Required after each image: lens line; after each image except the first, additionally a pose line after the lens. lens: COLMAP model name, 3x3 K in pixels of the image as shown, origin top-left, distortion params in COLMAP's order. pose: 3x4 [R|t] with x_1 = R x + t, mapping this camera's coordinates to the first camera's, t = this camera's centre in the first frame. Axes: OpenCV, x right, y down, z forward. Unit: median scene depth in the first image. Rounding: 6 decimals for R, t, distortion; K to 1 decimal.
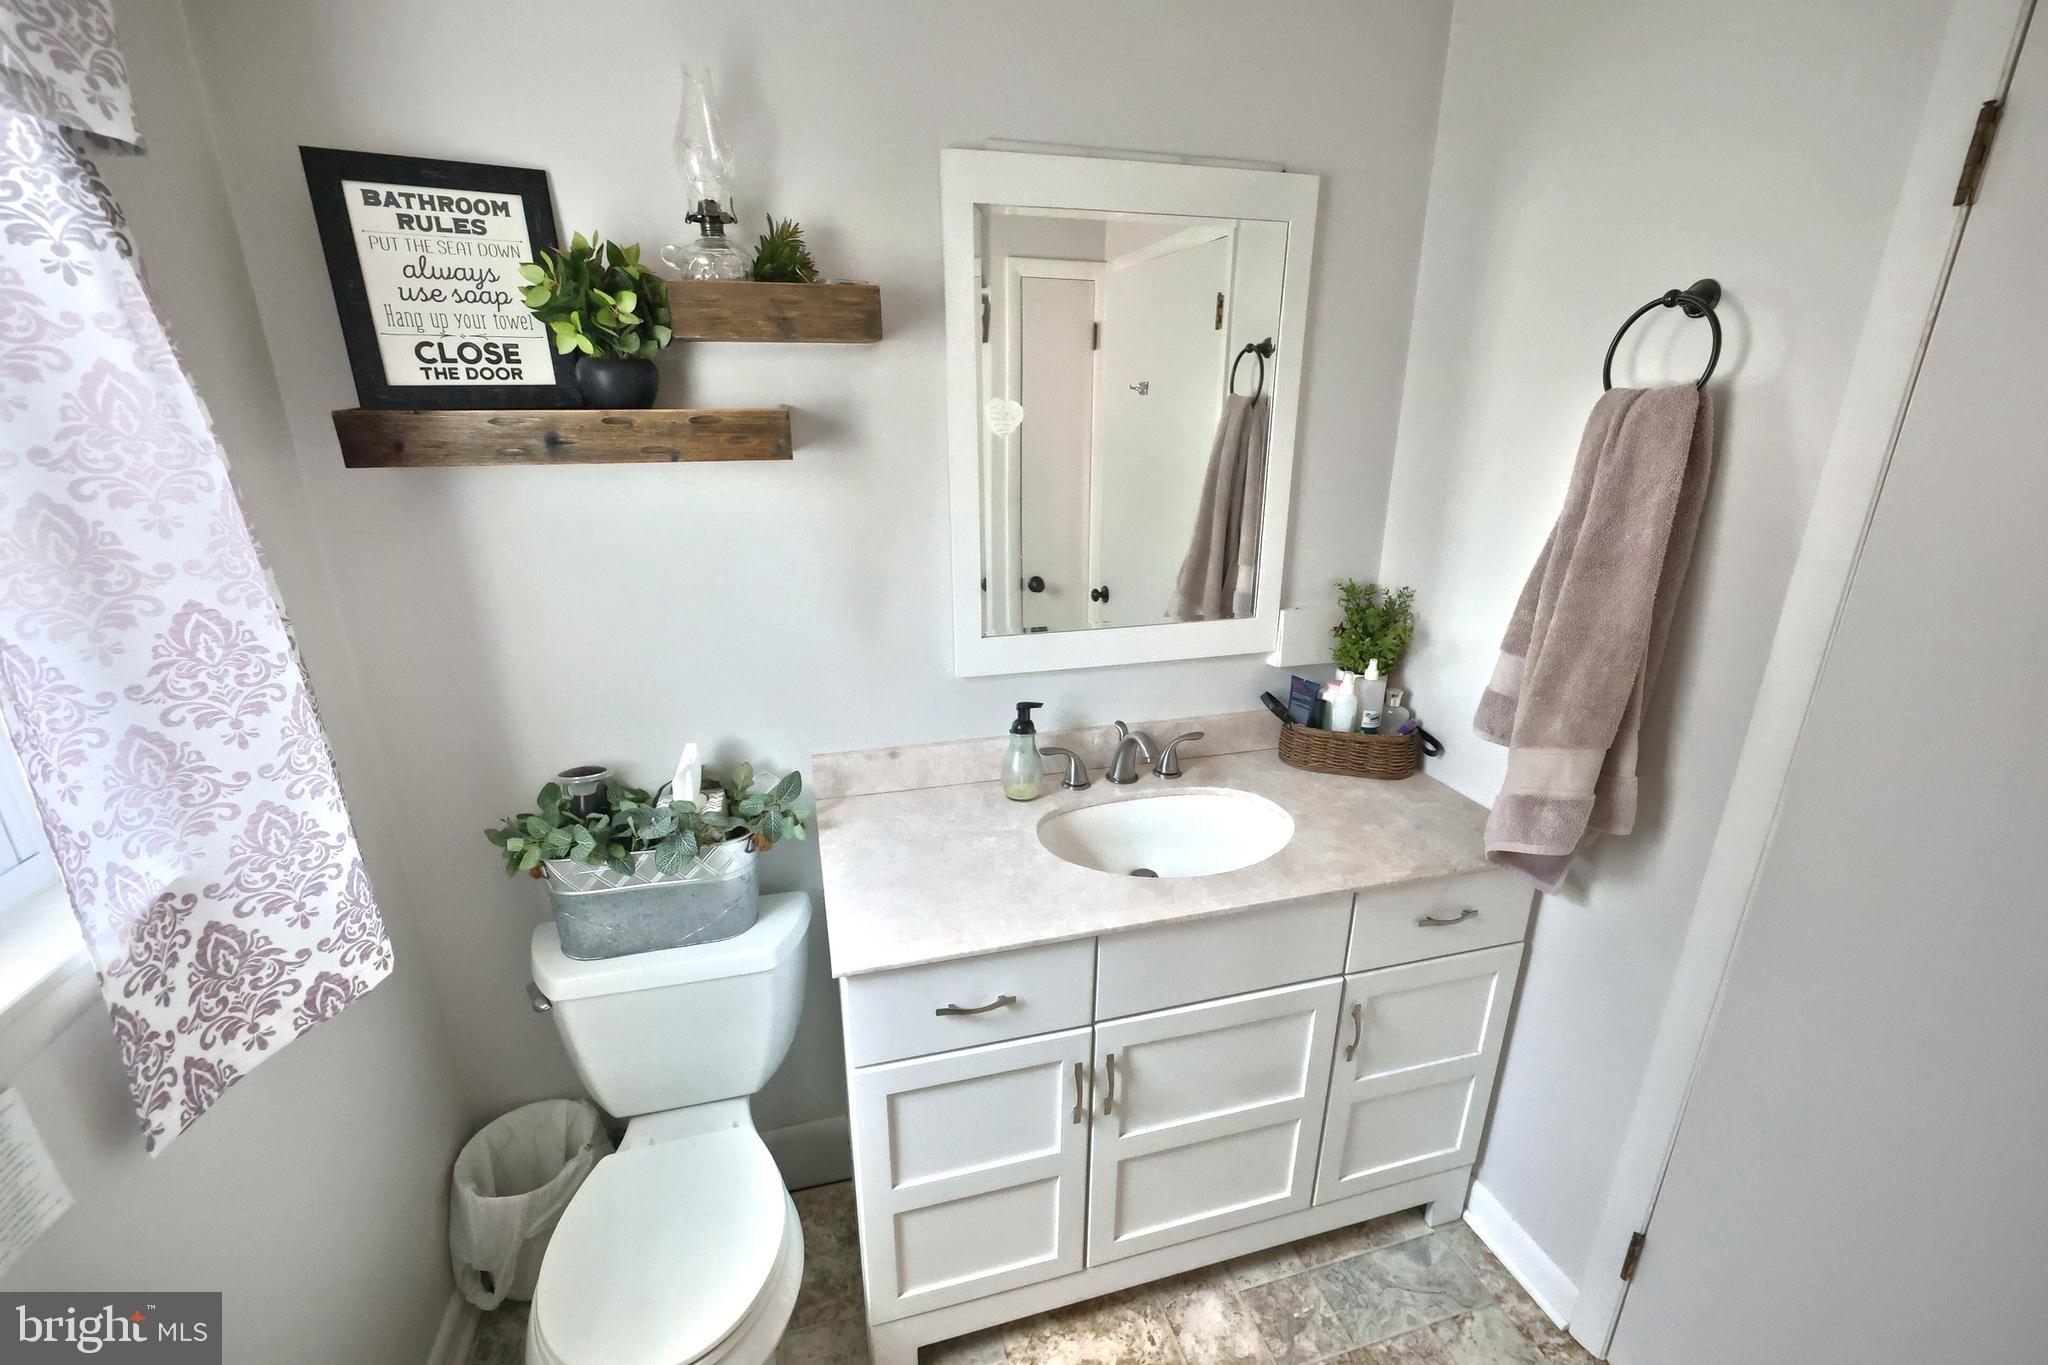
lens RADIAL K [[825.1, 0, 1025.1], [0, 825.1, 688.2], [0, 0, 1]] dist [0.003260, 0.000800]
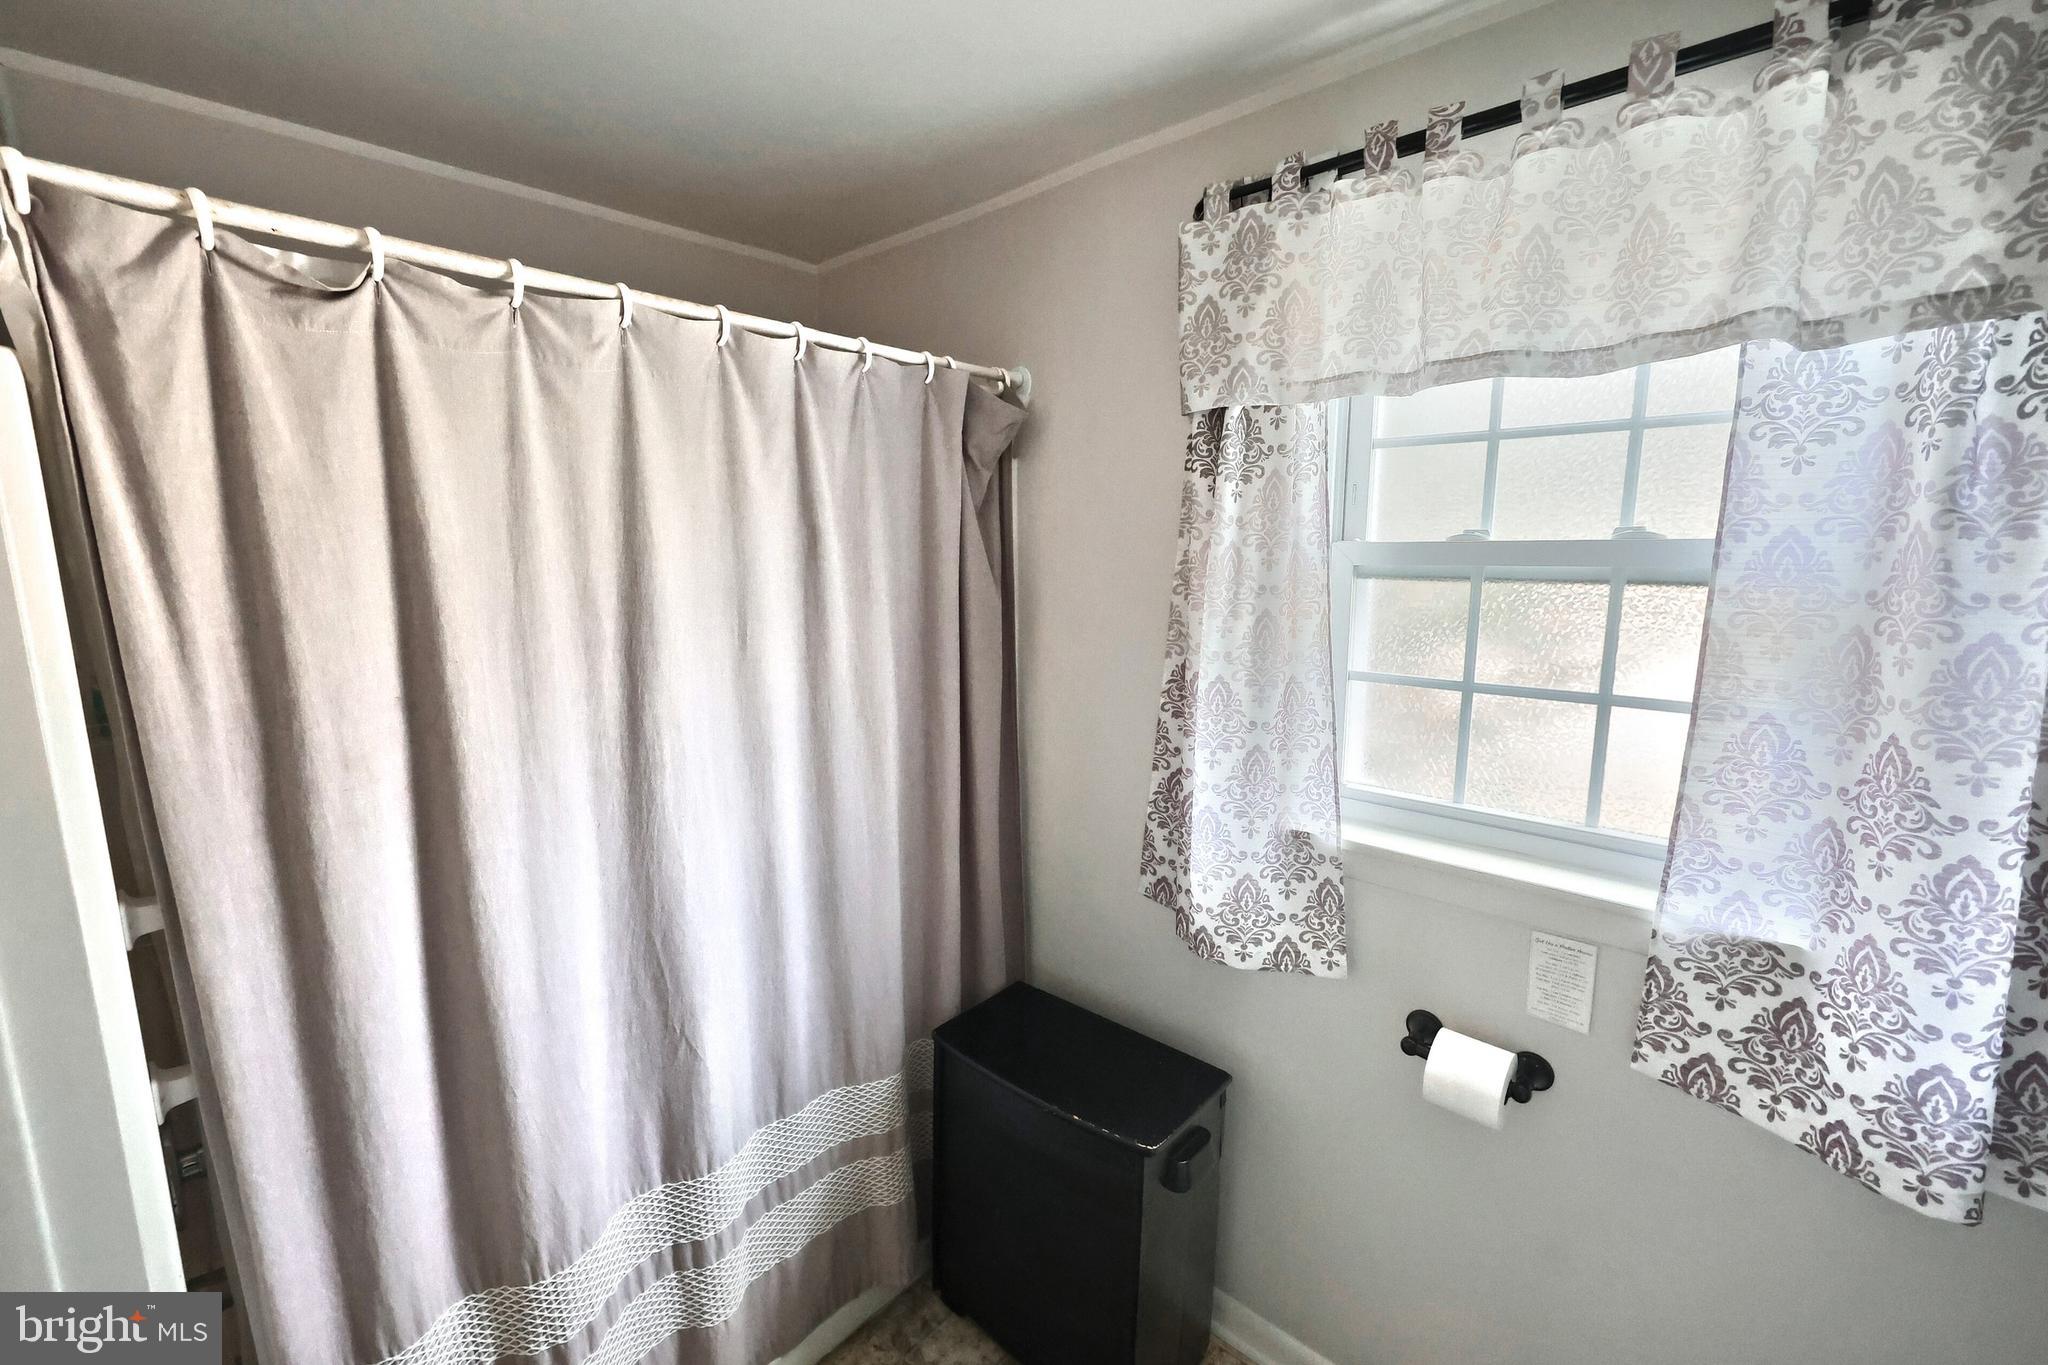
lens RADIAL K [[825.1, 0, 1023.3], [0, 825.1, 679.0], [0, 0, 1]] dist [0.003260, 0.000800]
pose [[-0.834177, 0.092043, -0.543762, 0.485388], [-0.174266, 0.891465, 0.418237, -0.404066], [0.523240, 0.443643, -0.727599, 1.112560]]
